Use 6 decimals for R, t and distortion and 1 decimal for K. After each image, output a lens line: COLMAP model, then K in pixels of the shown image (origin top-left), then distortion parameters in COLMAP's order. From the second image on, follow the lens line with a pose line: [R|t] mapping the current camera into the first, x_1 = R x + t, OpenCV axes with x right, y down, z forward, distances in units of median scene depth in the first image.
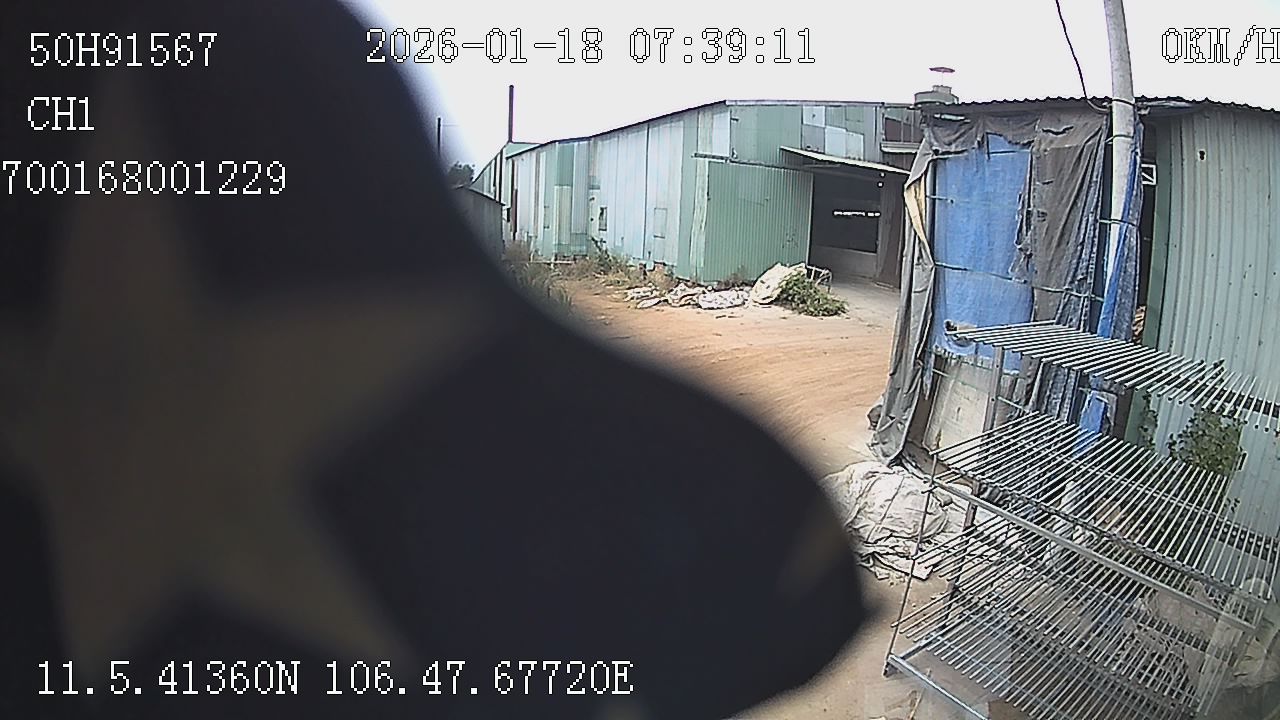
lens RADIAL K [[638.7, 0, 642.8], [0, 638.7, 362.0], [0, 0, 1]] dist [-0.317104, 0.088192]
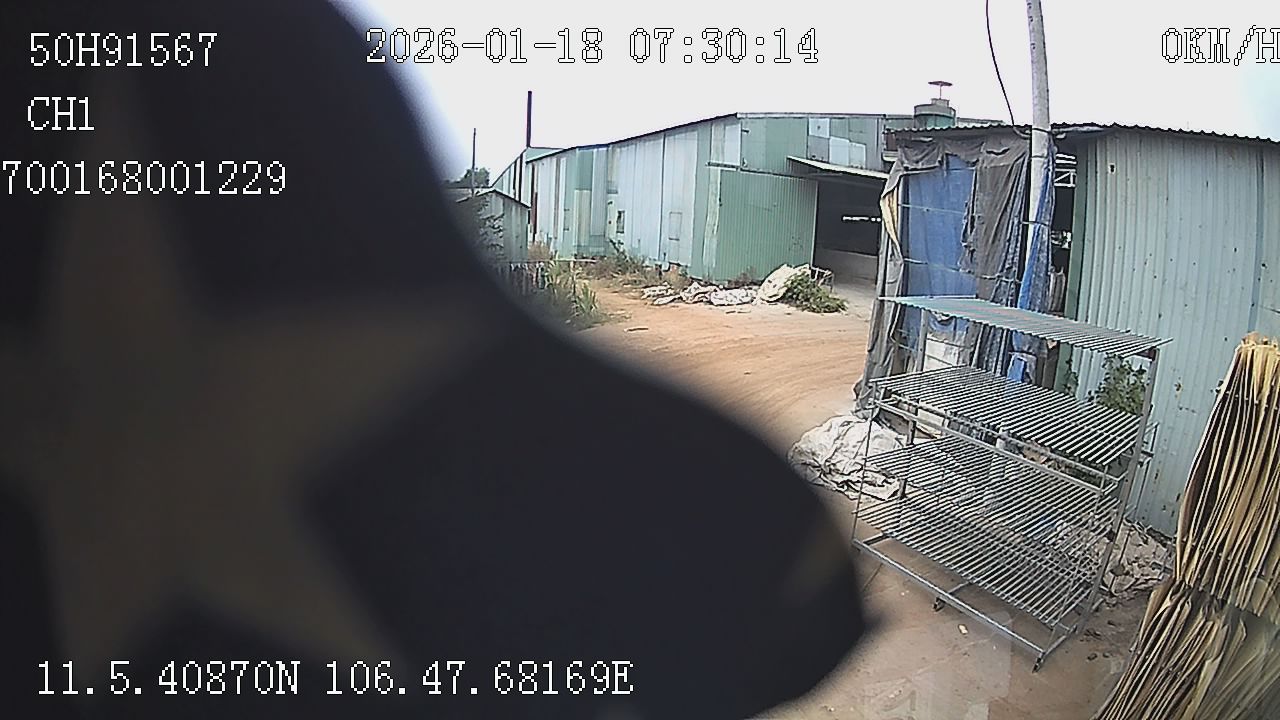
lens RADIAL K [[638.7, 0, 642.8], [0, 638.7, 362.0], [0, 0, 1]] dist [-0.317104, 0.088192]
pose [[0.999807, 0.010231, -0.016792, -0.007950], [-0.010317, 0.999934, -0.005038, 0.017791], [0.016739, 0.005211, 0.999846, -0.078253]]
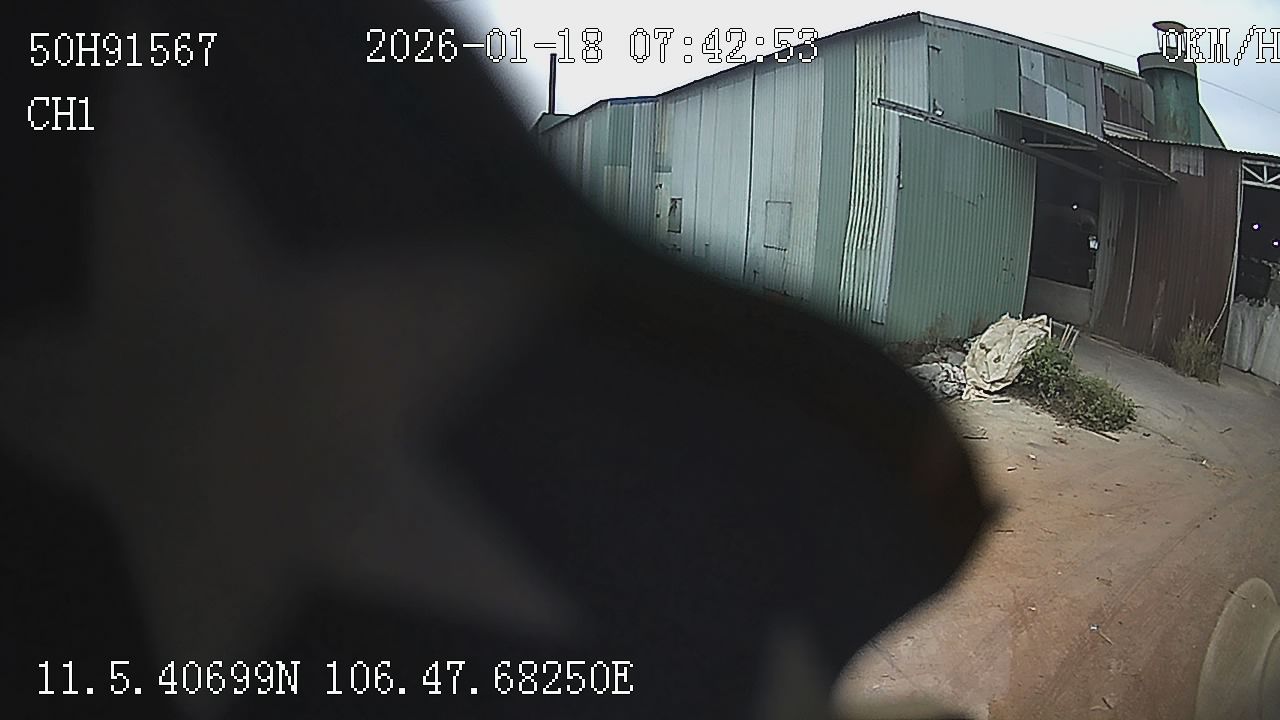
lens RADIAL K [[638.7, 0, 642.8], [0, 638.7, 362.0], [0, 0, 1]] dist [-0.317104, 0.088192]
pose [[0.996983, 0.024571, -0.073623, -0.062472], [-0.023968, 0.999672, 0.009052, -0.104737], [0.073822, -0.007260, 0.997245, 0.449094]]
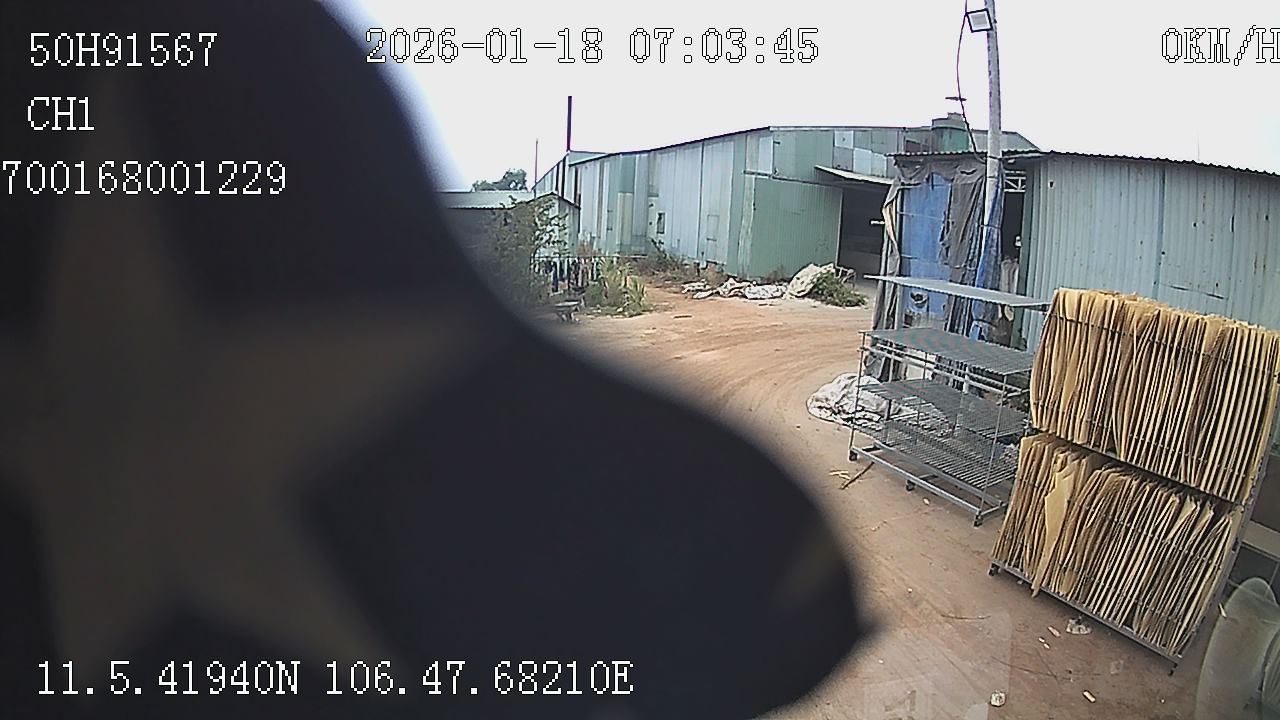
lens RADIAL K [[638.7, 0, 642.8], [0, 638.7, 362.0], [0, 0, 1]] dist [-0.317104, 0.088192]
pose [[0.997669, 0.025622, -0.063245, -0.024607], [-0.026063, 0.999641, -0.006154, 0.044132], [0.063064, 0.007788, 0.997979, -0.193189]]
